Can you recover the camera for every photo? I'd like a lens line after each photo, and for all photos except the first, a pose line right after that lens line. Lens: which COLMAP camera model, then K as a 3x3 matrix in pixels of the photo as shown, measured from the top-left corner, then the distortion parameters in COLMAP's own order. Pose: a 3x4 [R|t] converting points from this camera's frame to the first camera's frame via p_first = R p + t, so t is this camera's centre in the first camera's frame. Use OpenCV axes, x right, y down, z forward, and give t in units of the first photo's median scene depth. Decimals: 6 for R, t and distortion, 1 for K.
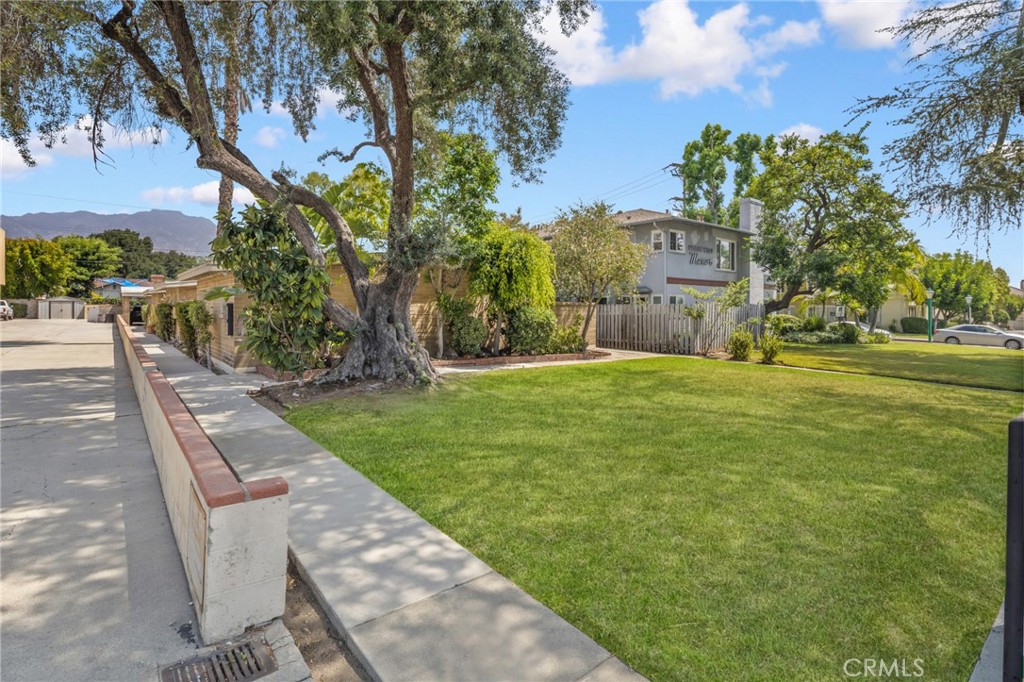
lens RADIAL K [[492.4, 0, 517.1], [0, 492.4, 304.8], [0, 0, 1]] dist [0.006378, -0.005122]
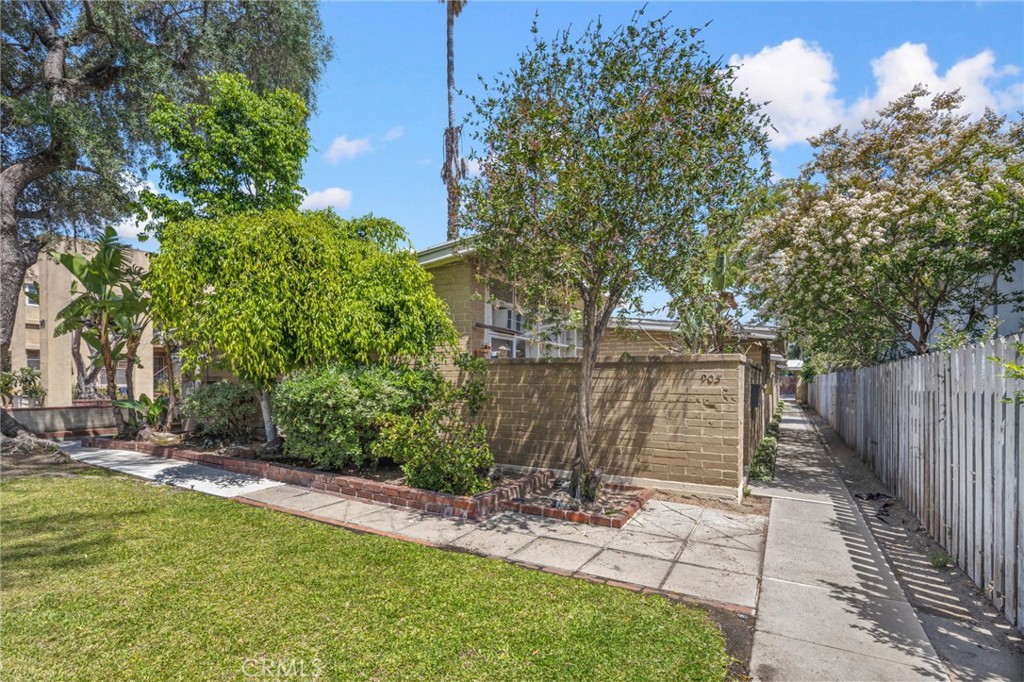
lens RADIAL K [[492.4, 0, 509.0], [0, 492.4, 381.6], [0, 0, 1]] dist [0.006378, -0.005122]
pose [[0.364503, -0.001290, -0.931201, 0.339512], [0.000898, 0.999999, -0.001034, 0.011691], [0.931202, -0.000459, 0.364504, 0.640607]]
